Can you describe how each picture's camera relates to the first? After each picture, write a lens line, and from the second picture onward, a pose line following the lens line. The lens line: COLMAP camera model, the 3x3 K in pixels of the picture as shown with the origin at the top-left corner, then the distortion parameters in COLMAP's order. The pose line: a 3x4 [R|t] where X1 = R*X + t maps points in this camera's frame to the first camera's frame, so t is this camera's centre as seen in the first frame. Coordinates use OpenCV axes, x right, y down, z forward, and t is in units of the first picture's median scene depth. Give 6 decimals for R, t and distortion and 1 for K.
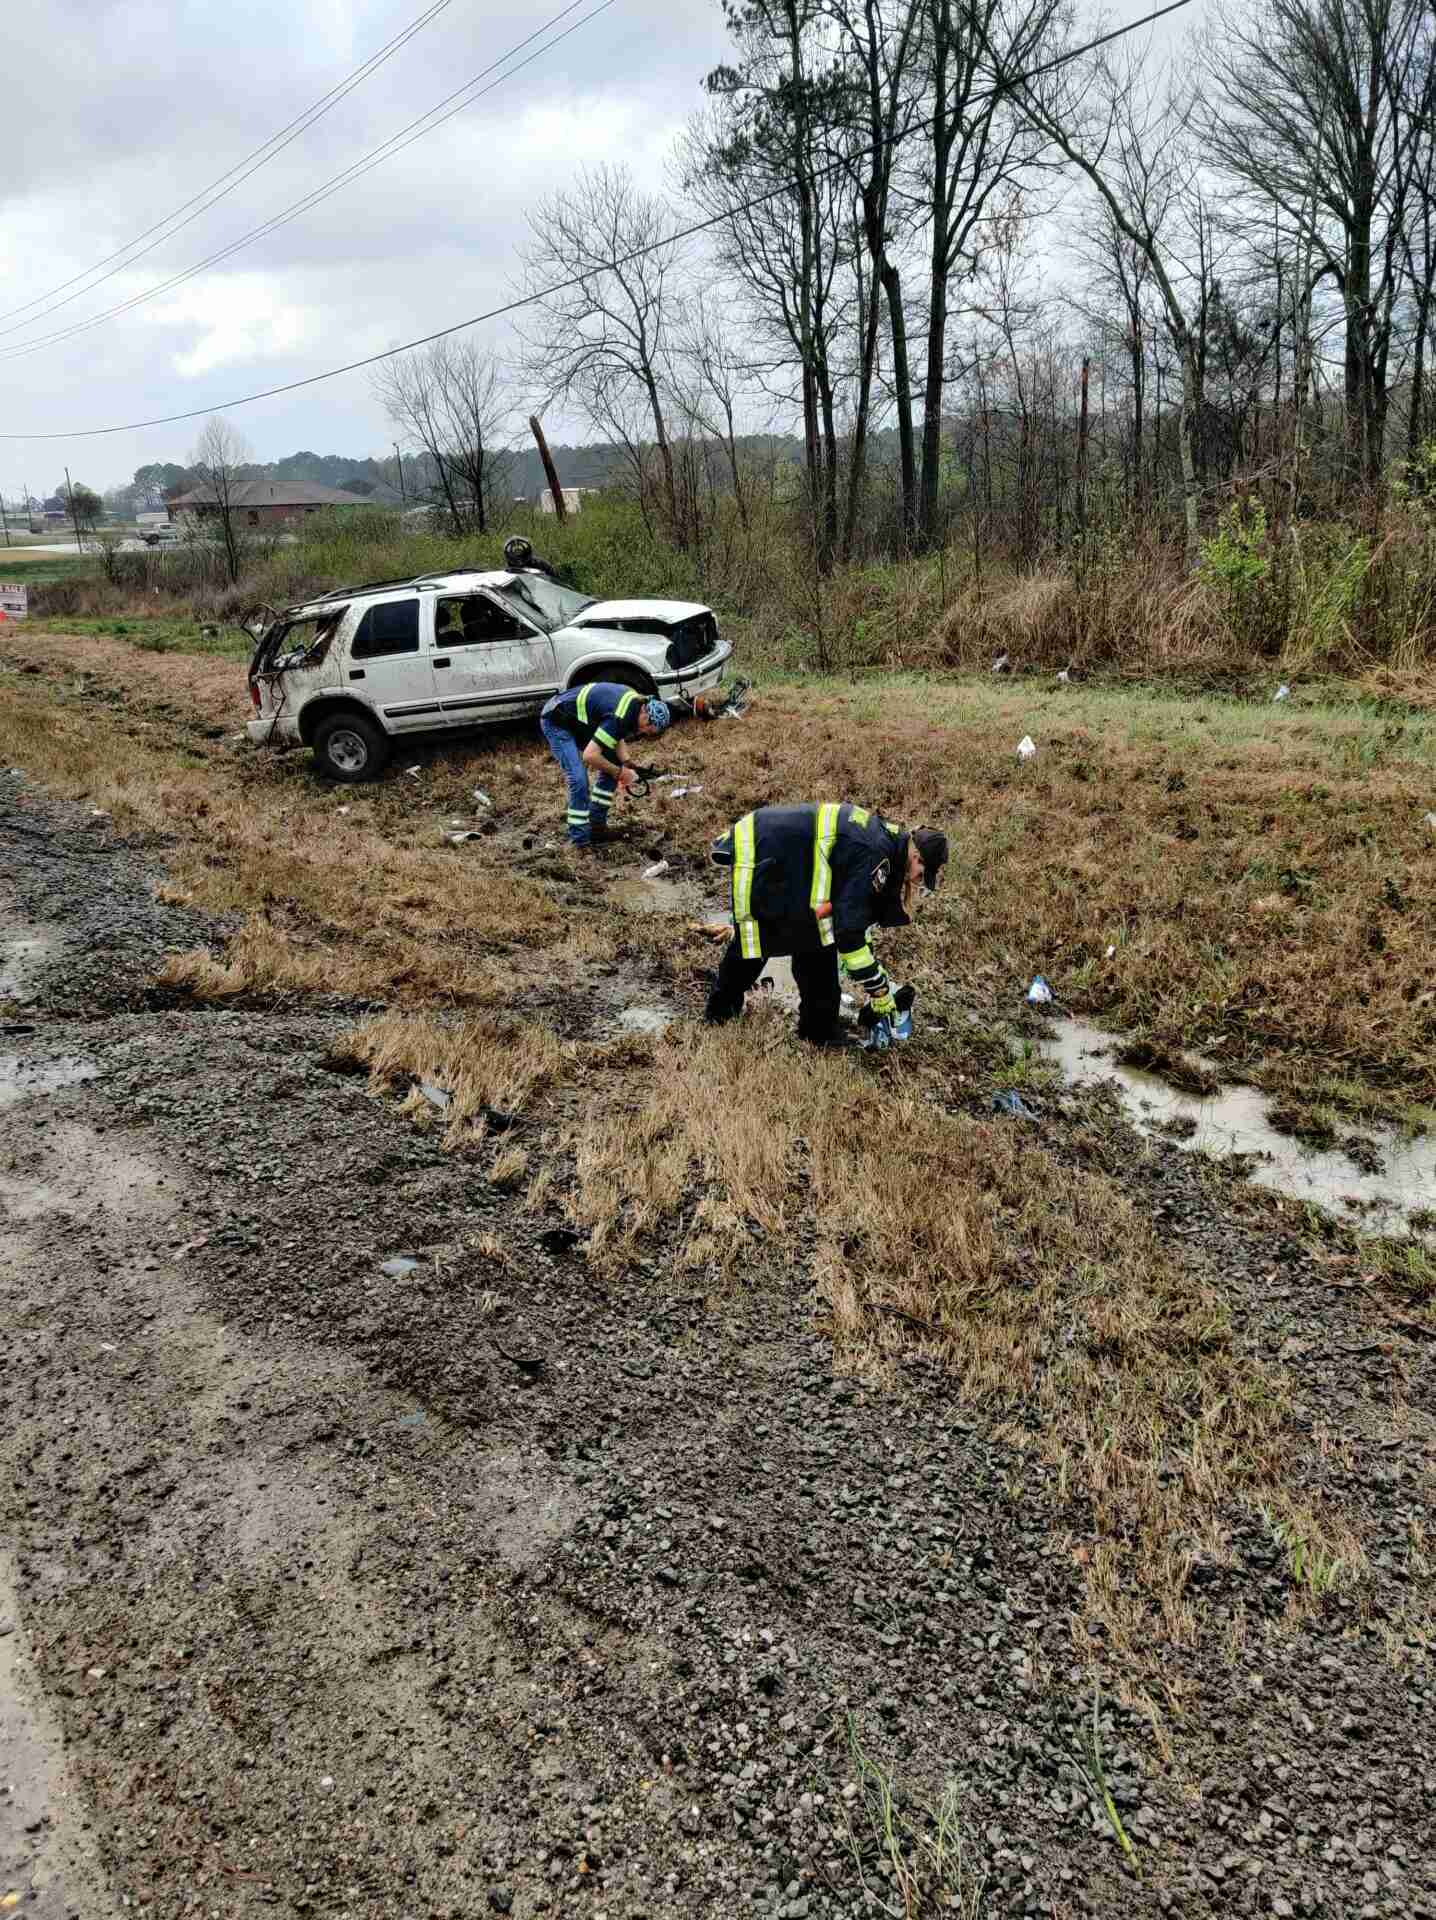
lens RADIAL K [[1413.5, 0, 728.9], [0, 1413.5, 955.8], [0, 0, 1]] dist [0.051800, -0.000194]
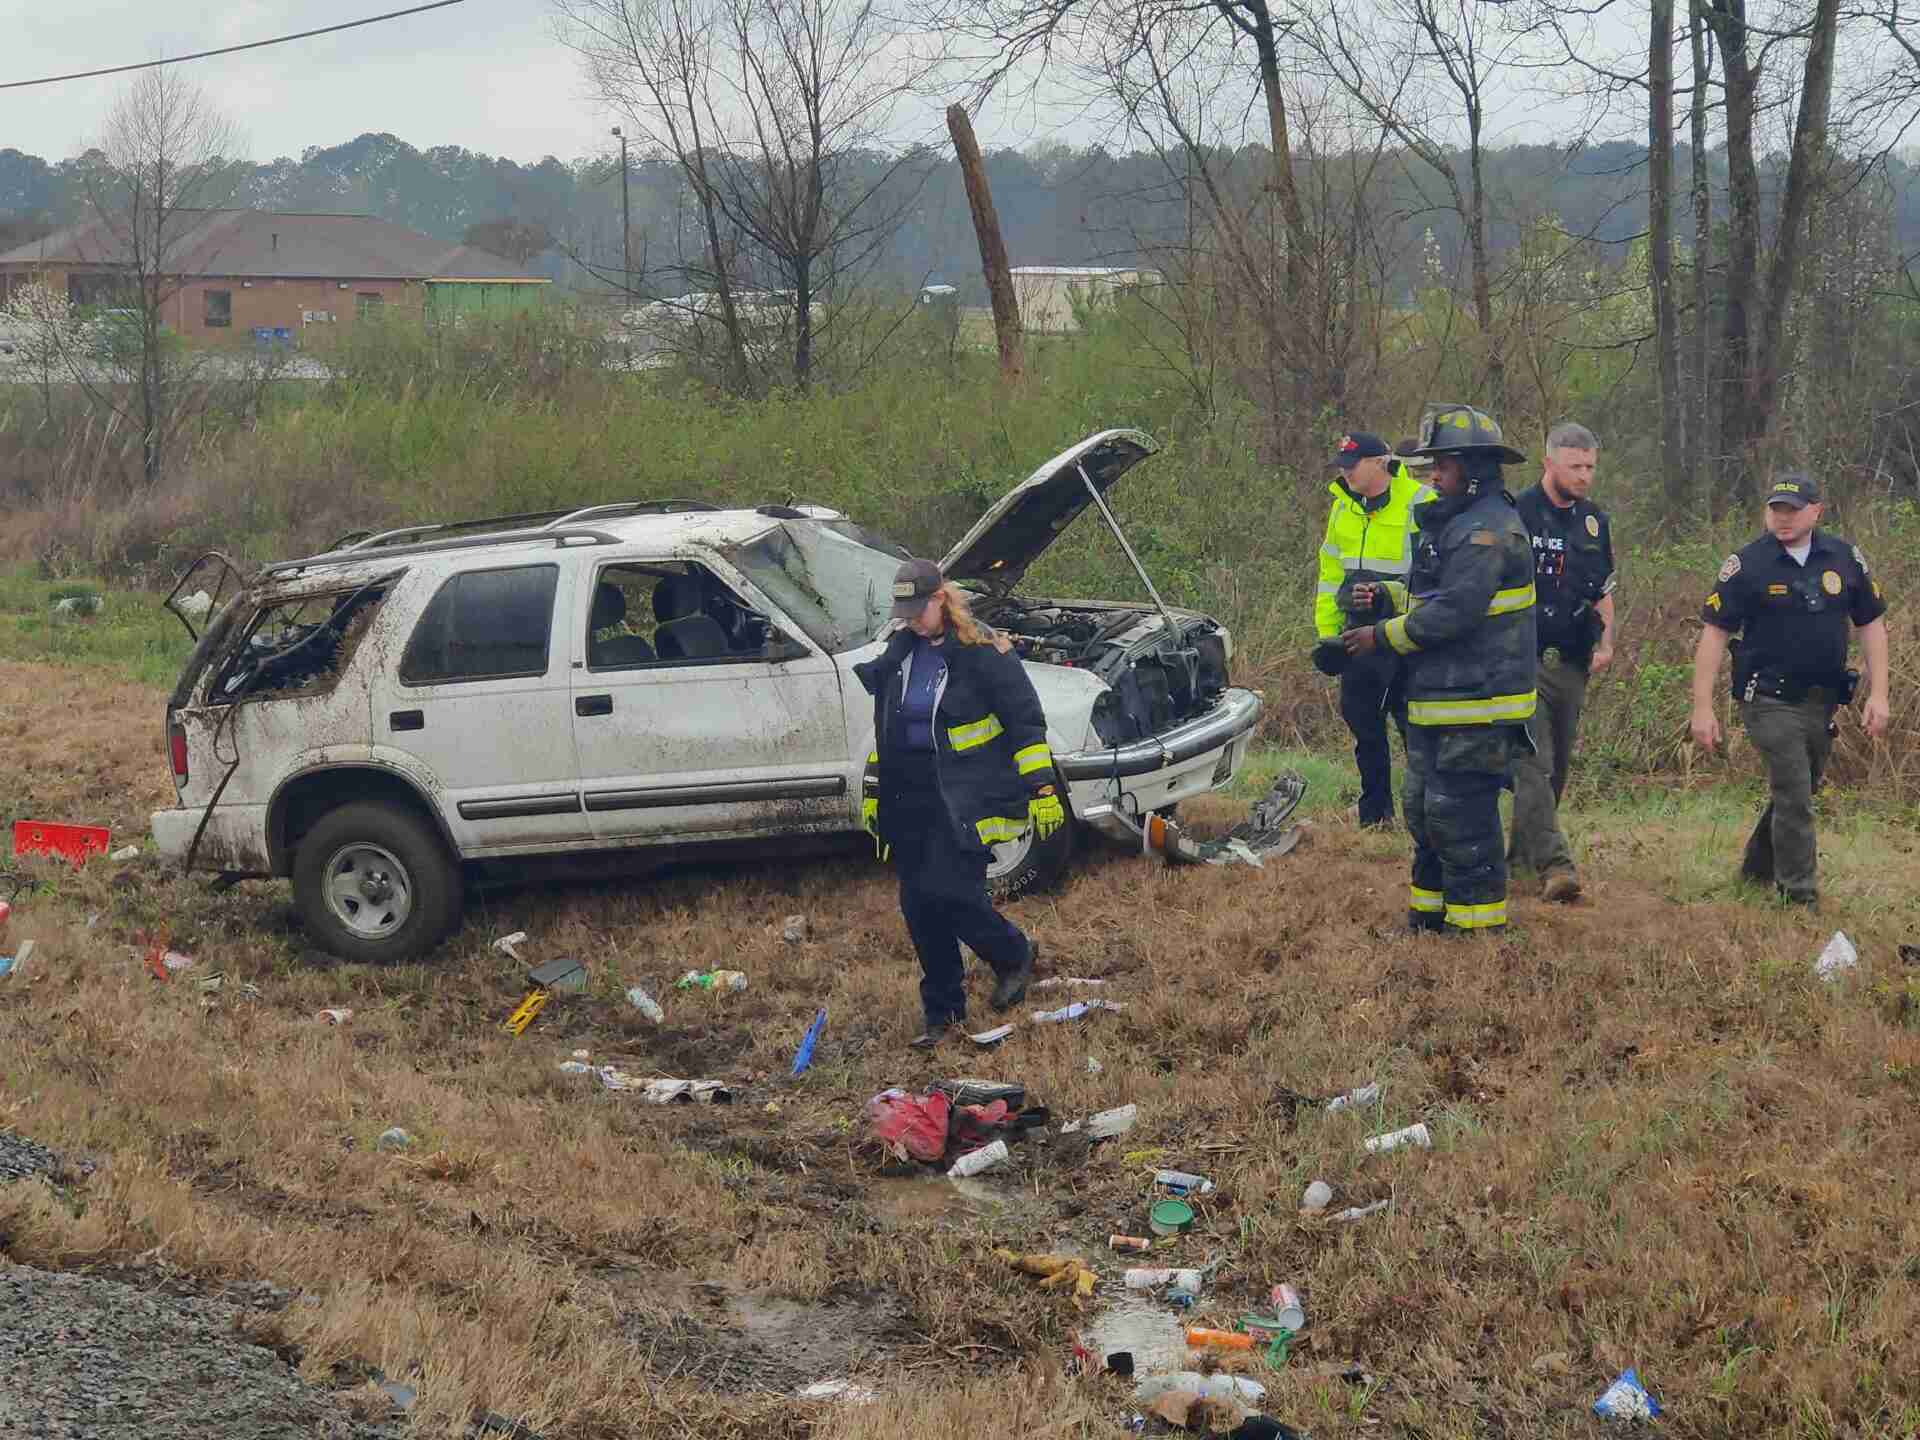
lens RADIAL K [[5228.3, 0, 1189.0], [0, 5228.3, 878.2], [0, 0, 1]] dist [-0.062848, 4.085085]
pose [[0.990939, 0.060343, -0.119998, 0.172883], [-0.081332, 0.980565, -0.178544, 0.117761], [0.106892, 0.186685, 0.976587, -0.539271]]
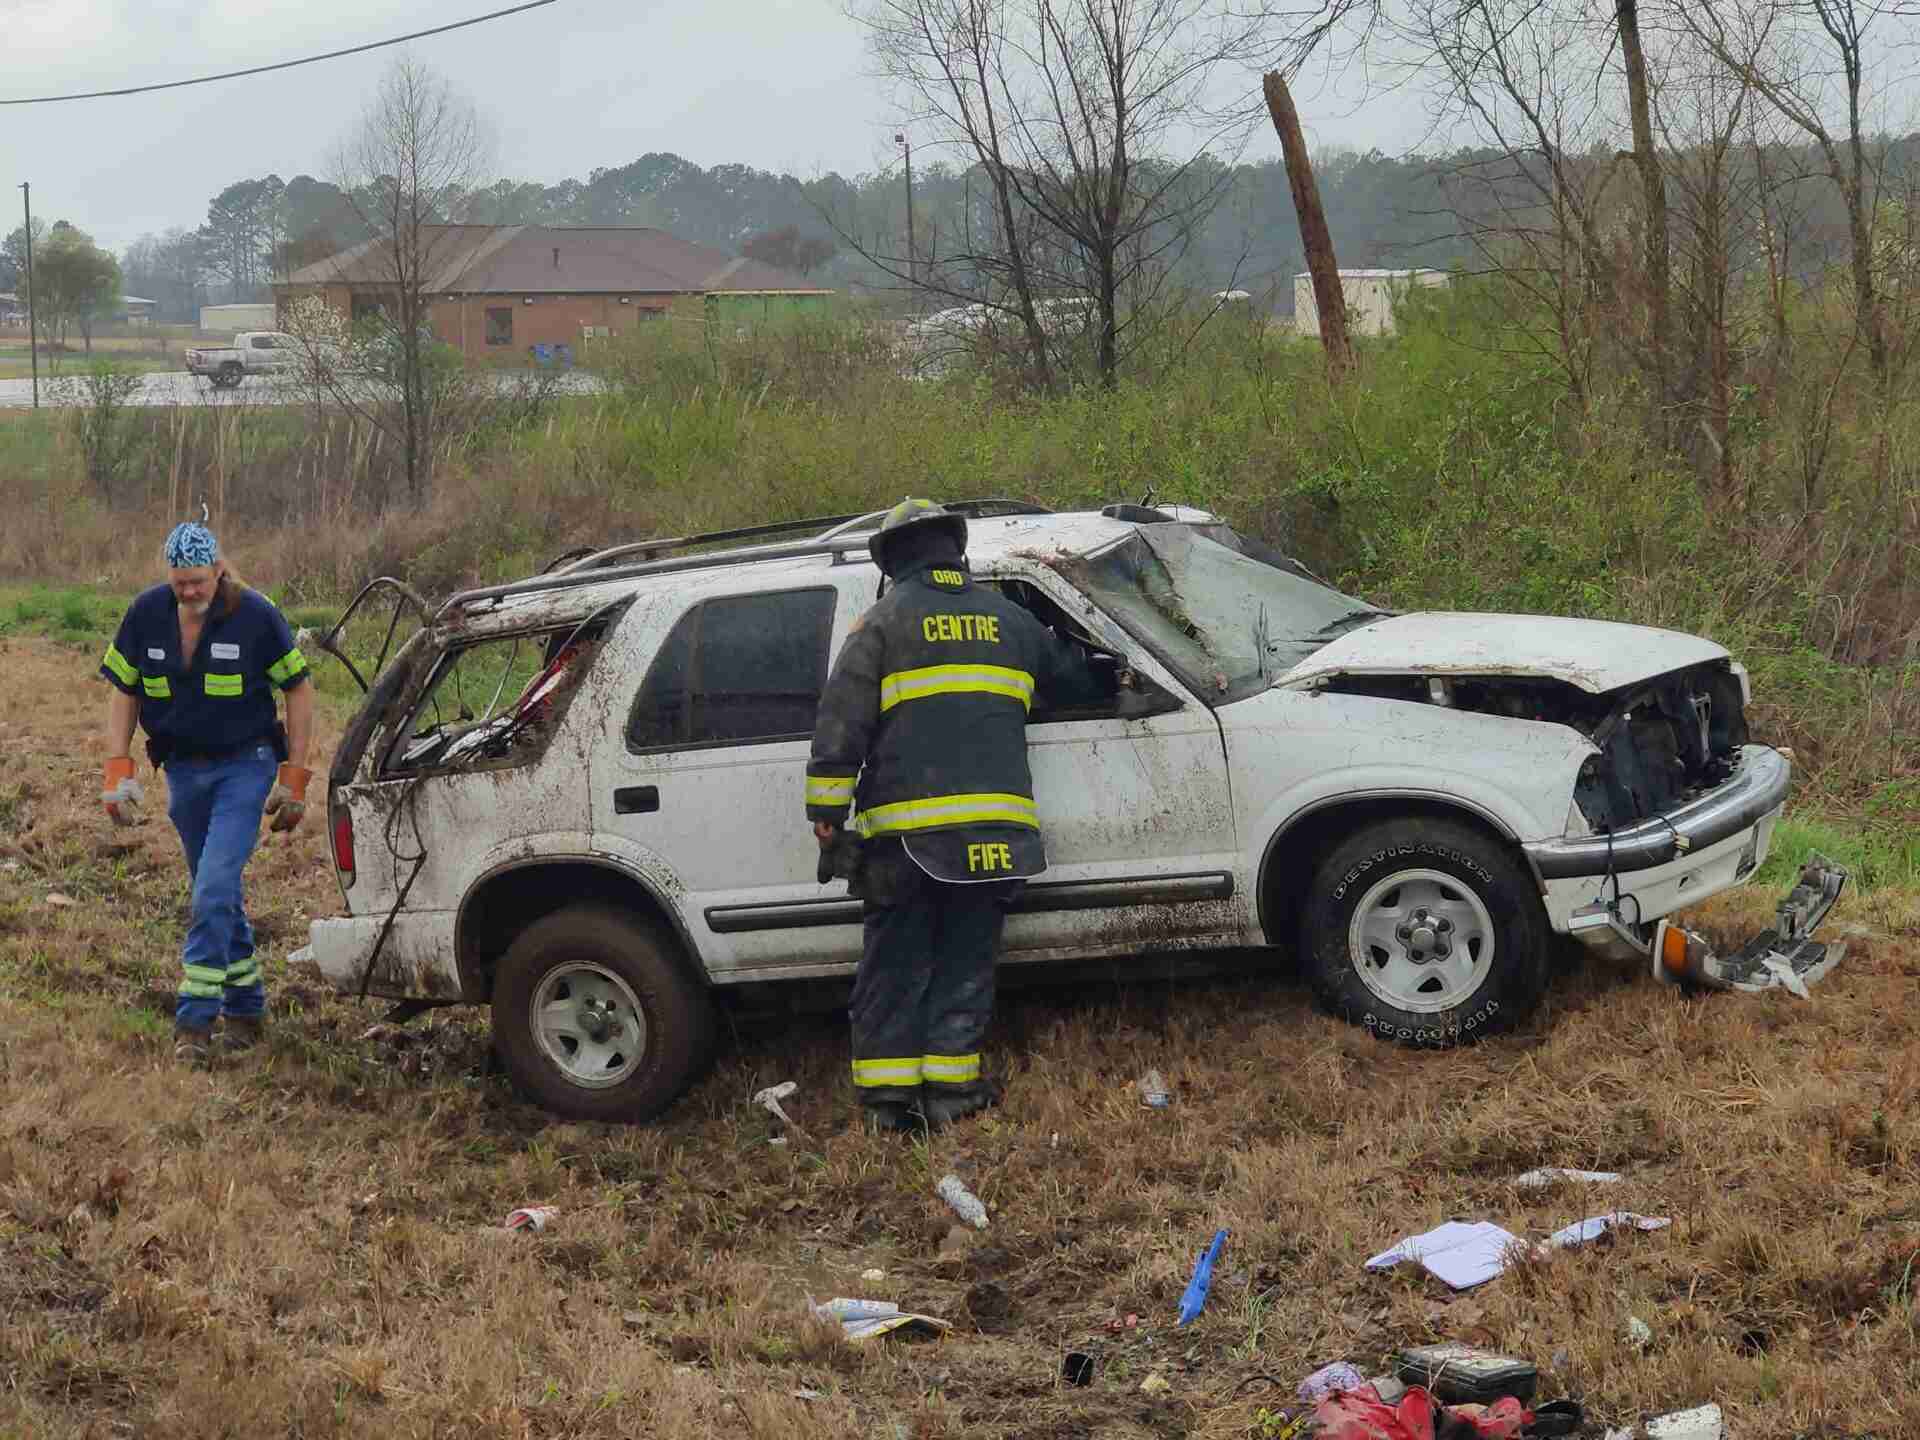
lens RADIAL K [[4134.9, 0, 1158.8], [0, 4134.9, 719.2], [0, 0, 1]] dist [0.120501, 0.302785]
pose [[0.984991, 0.047080, -0.166058, 0.016055], [-0.080206, 0.976746, -0.198830, -0.033336], [0.152836, 0.209165, 0.965863, 0.082645]]
